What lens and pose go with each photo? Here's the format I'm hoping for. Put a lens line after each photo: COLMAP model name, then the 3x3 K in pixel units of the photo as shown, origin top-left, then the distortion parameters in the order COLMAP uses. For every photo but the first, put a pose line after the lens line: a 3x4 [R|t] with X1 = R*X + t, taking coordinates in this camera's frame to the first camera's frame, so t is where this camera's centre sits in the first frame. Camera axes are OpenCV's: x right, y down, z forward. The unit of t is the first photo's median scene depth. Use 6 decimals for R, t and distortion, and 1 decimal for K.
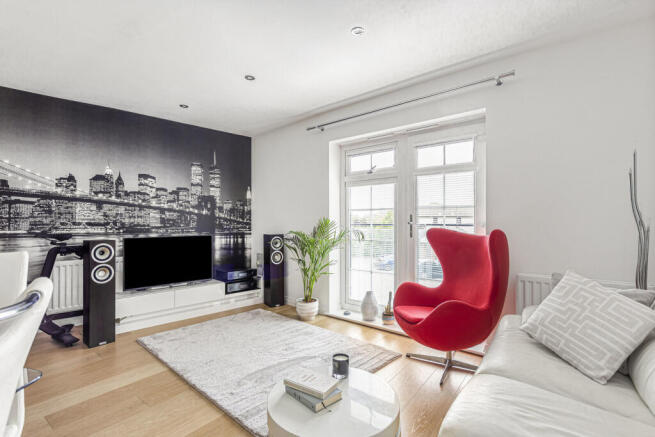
lens RADIAL K [[308.3, 0, 329.0], [0, 308.3, 217.6], [0, 0, 1]] dist [0.001718, 0.000824]
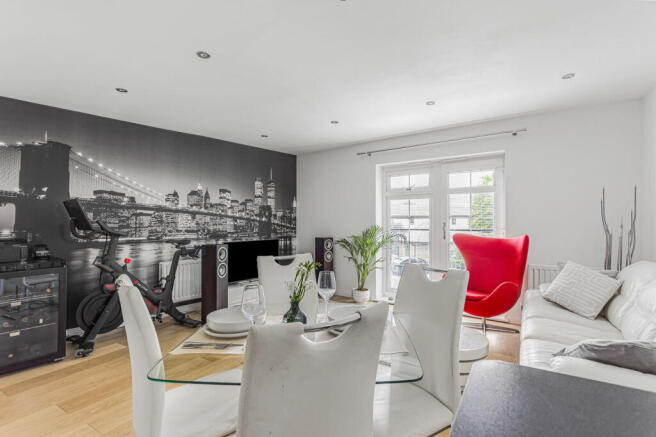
lens RADIAL K [[308.8, 0, 329.5], [0, 308.8, 217.6], [0, 0, 1]] dist [0.001718, 0.000824]
pose [[0.996384, -0.003889, 0.084874, -0.309191], [0.003582, 0.999986, 0.003773, -0.034432], [-0.084888, -0.003455, 0.996385, -0.263036]]
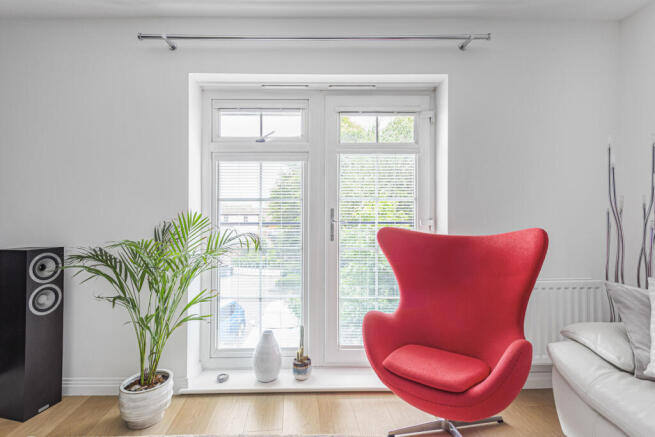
lens RADIAL K [[285.3, 0, 303.6], [0, 285.3, 215.2], [0, 0, 1]] dist [0.001389, 0.000209]
pose [[0.750919, 0.006725, 0.660360, -0.186419], [-0.002455, 0.999970, -0.007391, 0.009620], [-0.660390, 0.003929, 0.750913, 0.506204]]
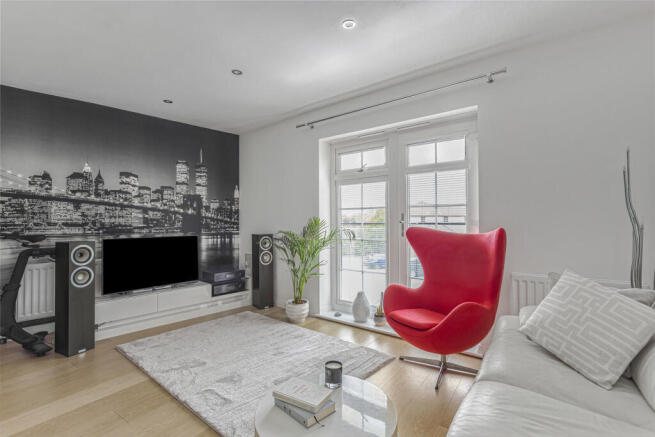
lens RADIAL K [[306.3, 0, 330.0], [0, 306.3, 214.2], [0, 0, 1]] dist [0.001640, 0.000242]
pose [[0.999240, -0.003405, 0.038833, -0.003437], [0.003751, 0.999954, -0.008826, 0.000414], [-0.038802, 0.008965, 0.999207, 0.027855]]
